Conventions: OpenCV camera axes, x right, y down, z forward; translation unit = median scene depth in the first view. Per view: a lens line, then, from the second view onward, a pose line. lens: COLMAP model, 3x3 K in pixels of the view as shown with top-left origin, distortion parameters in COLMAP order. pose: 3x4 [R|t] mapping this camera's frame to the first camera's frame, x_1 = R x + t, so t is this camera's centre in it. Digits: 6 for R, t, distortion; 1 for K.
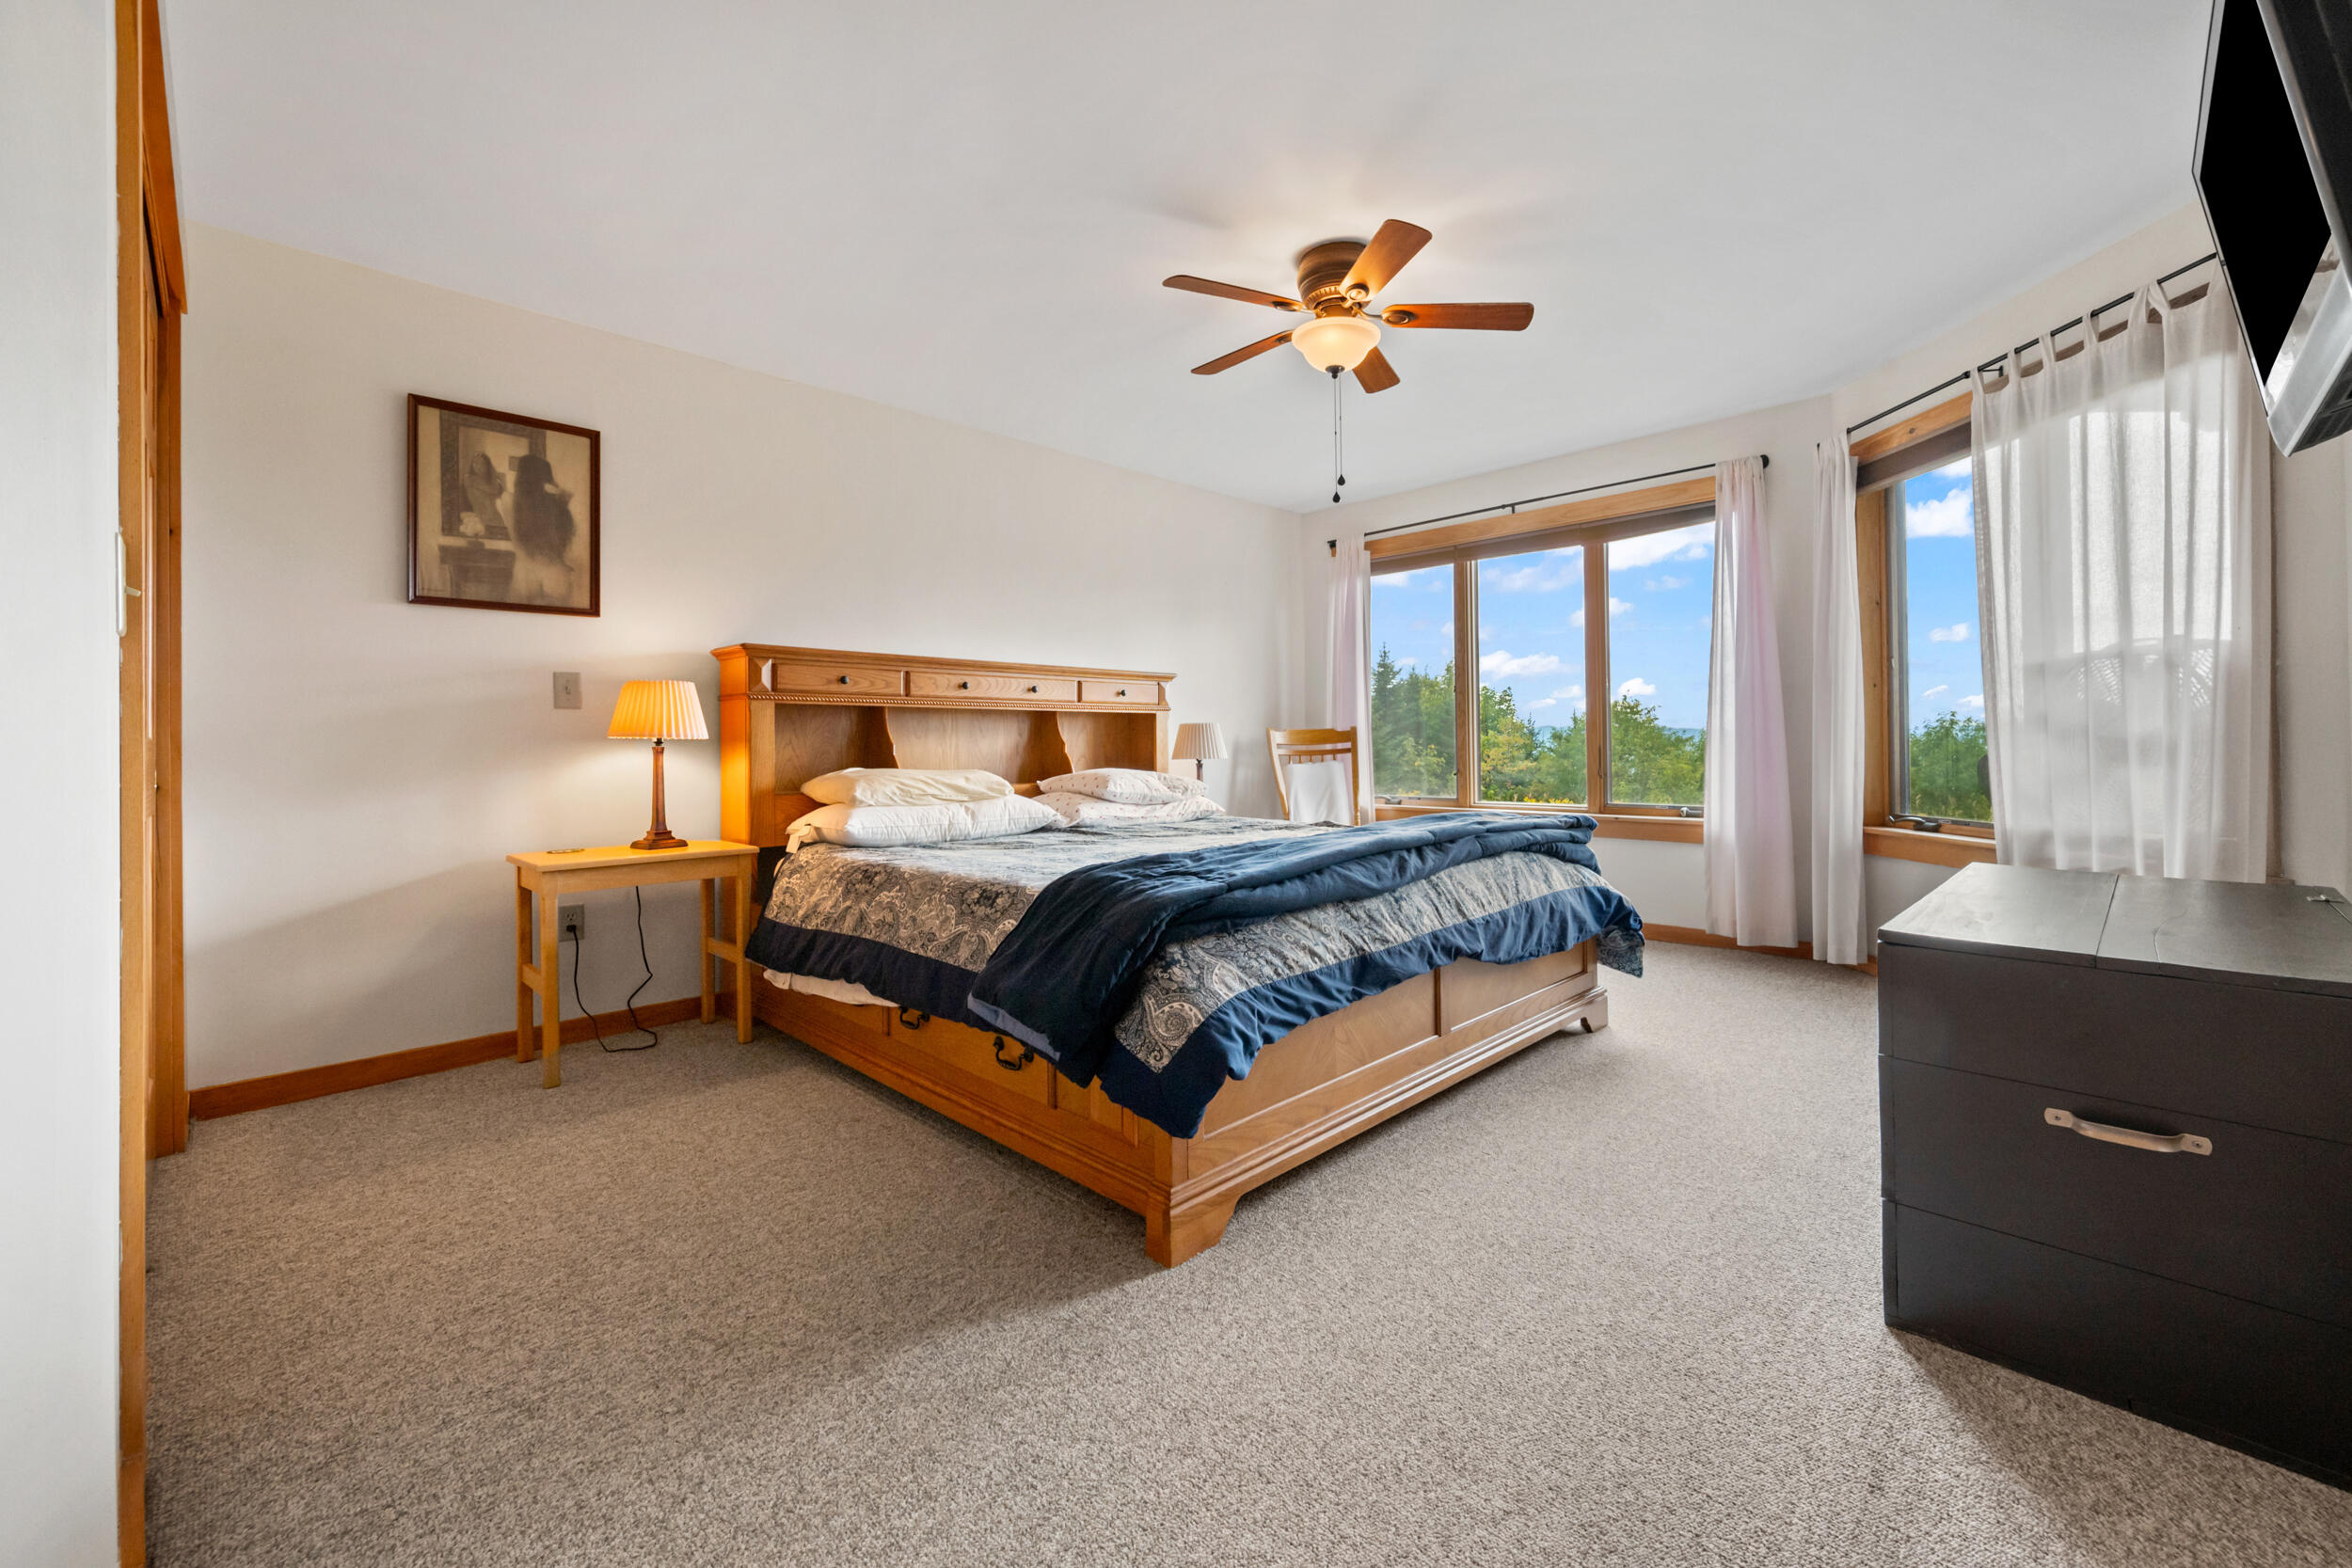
lens RADIAL K [[952.6, 0, 1184.3], [0, 952.6, 743.5], [0, 0, 1]] dist [0.002293, -0.000031]
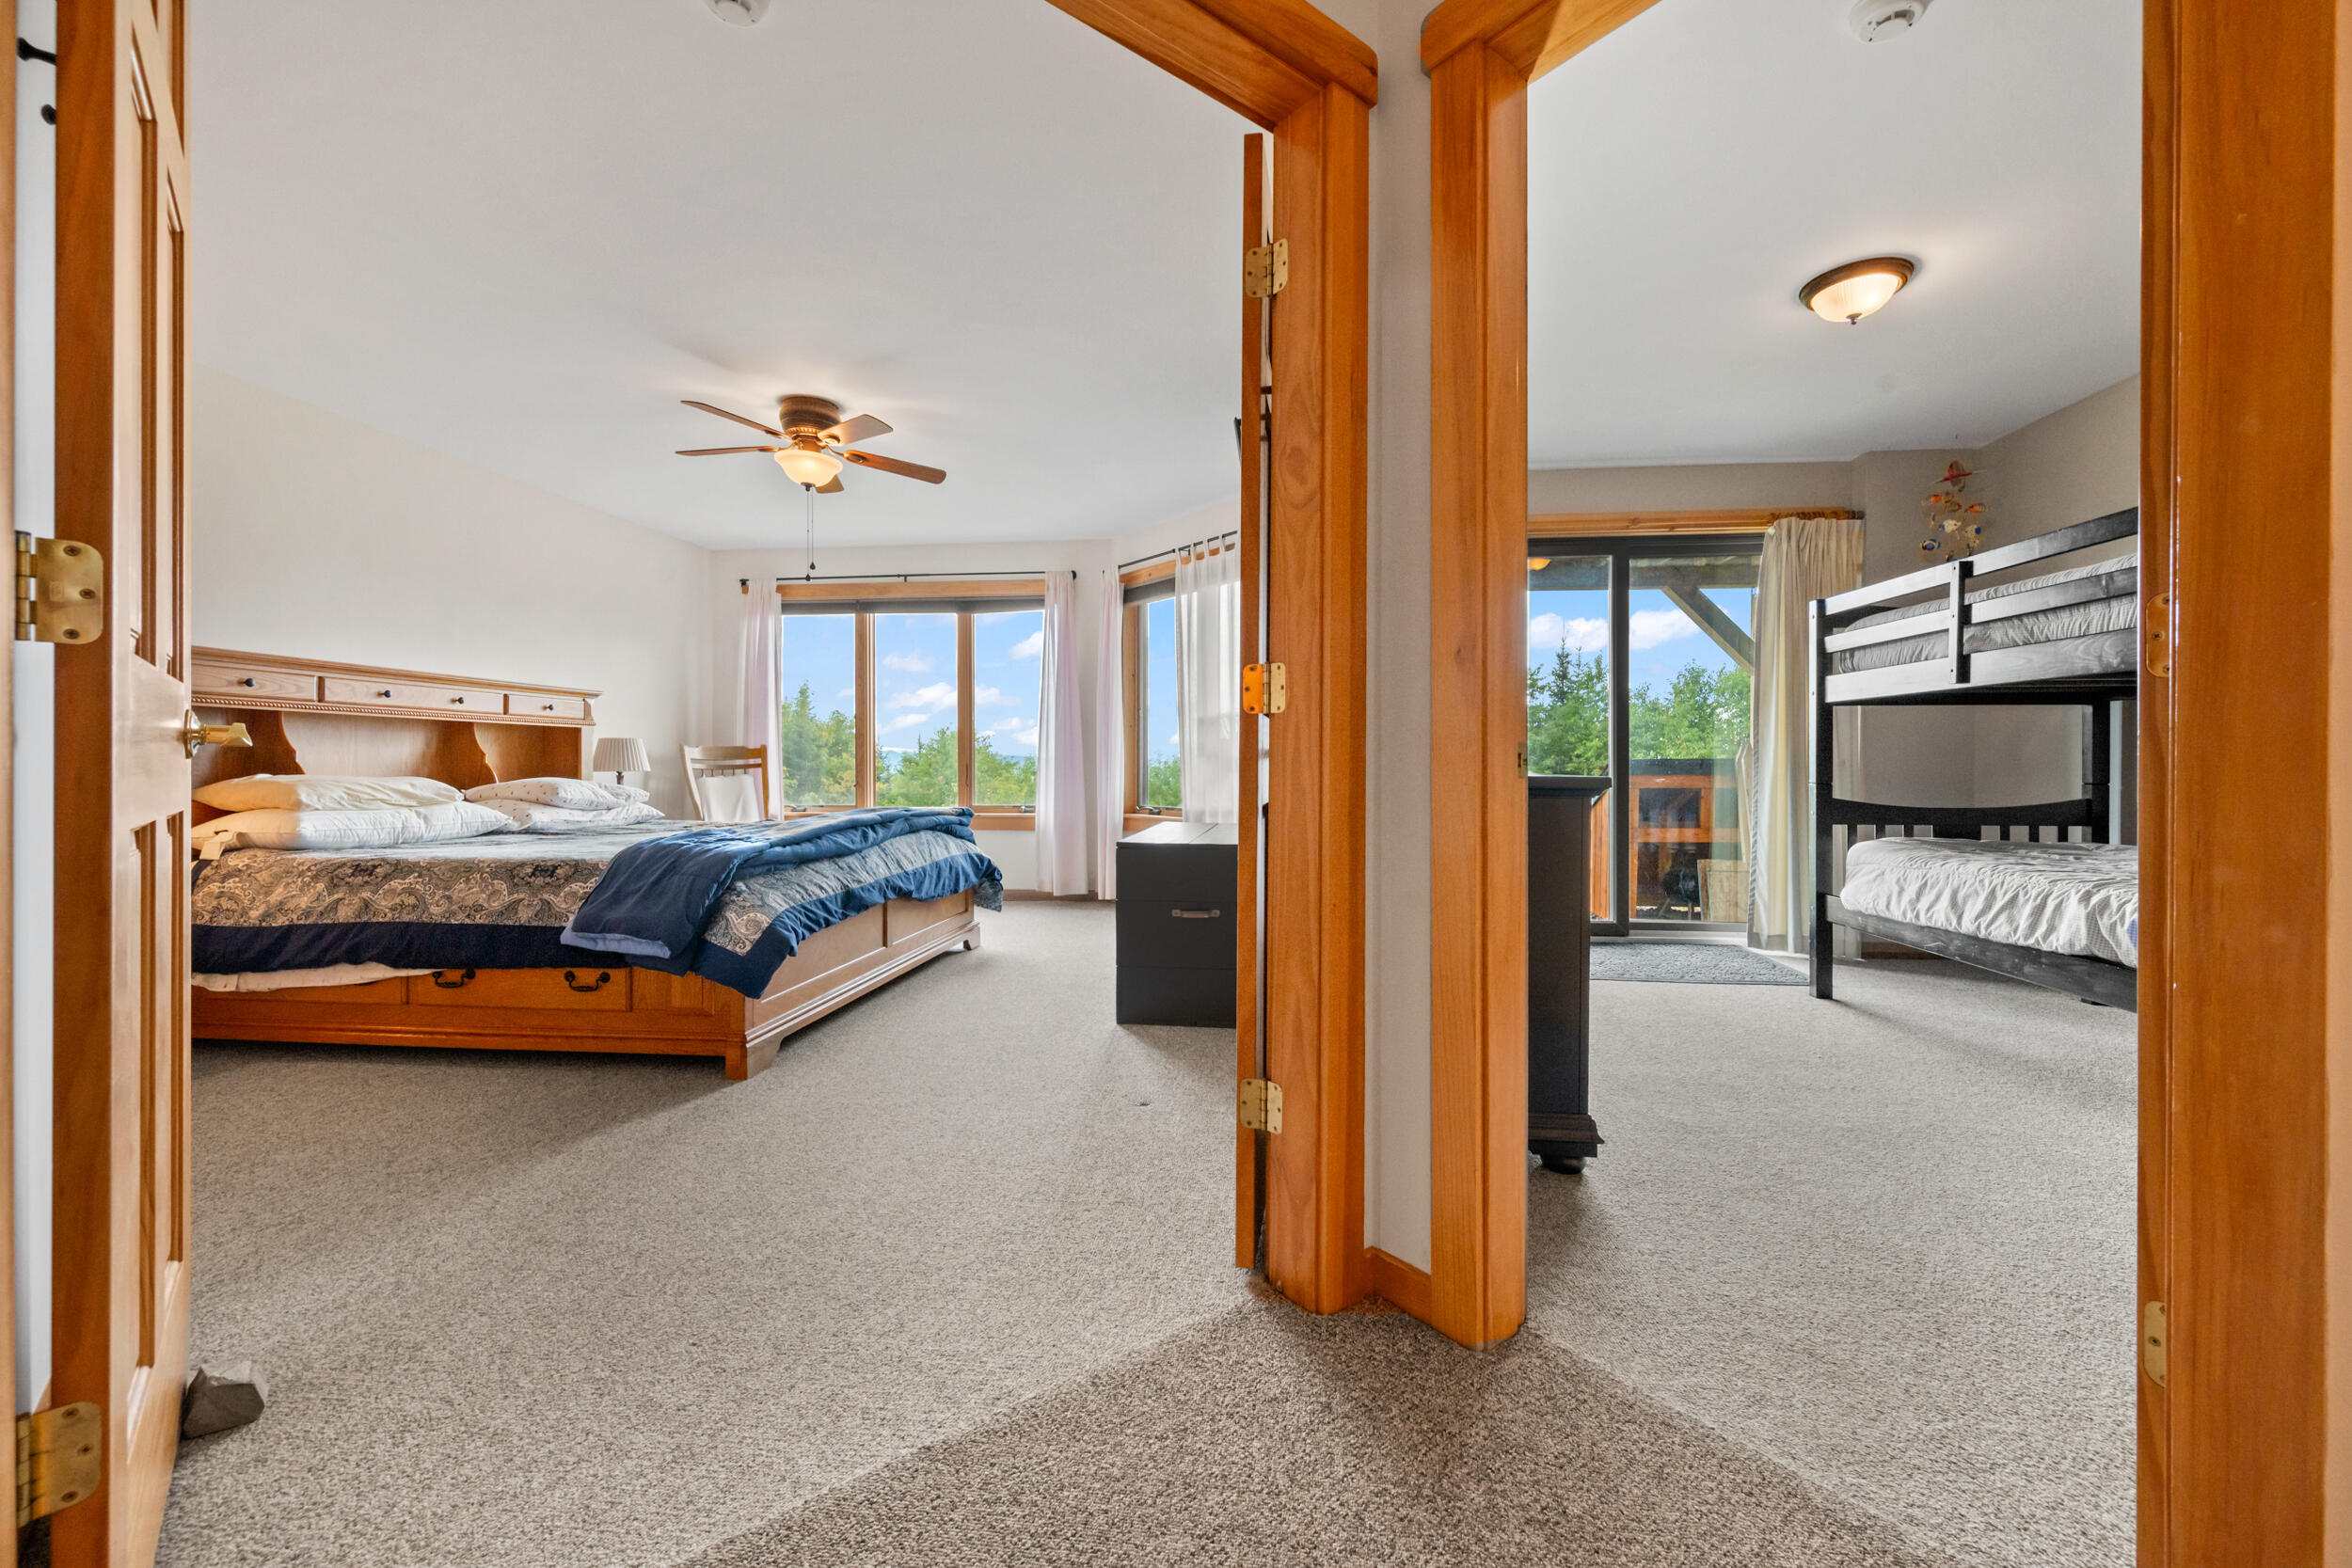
lens RADIAL K [[929.6, 0, 1185.1], [0, 929.6, 754.7], [0, 0, 1]] dist [-0.001039, -0.000234]
pose [[0.784901, 0.017249, 0.619381, -0.245691], [-0.009278, 0.999828, -0.016087, 0.015905], [-0.619551, 0.006880, 0.784926, -0.402824]]
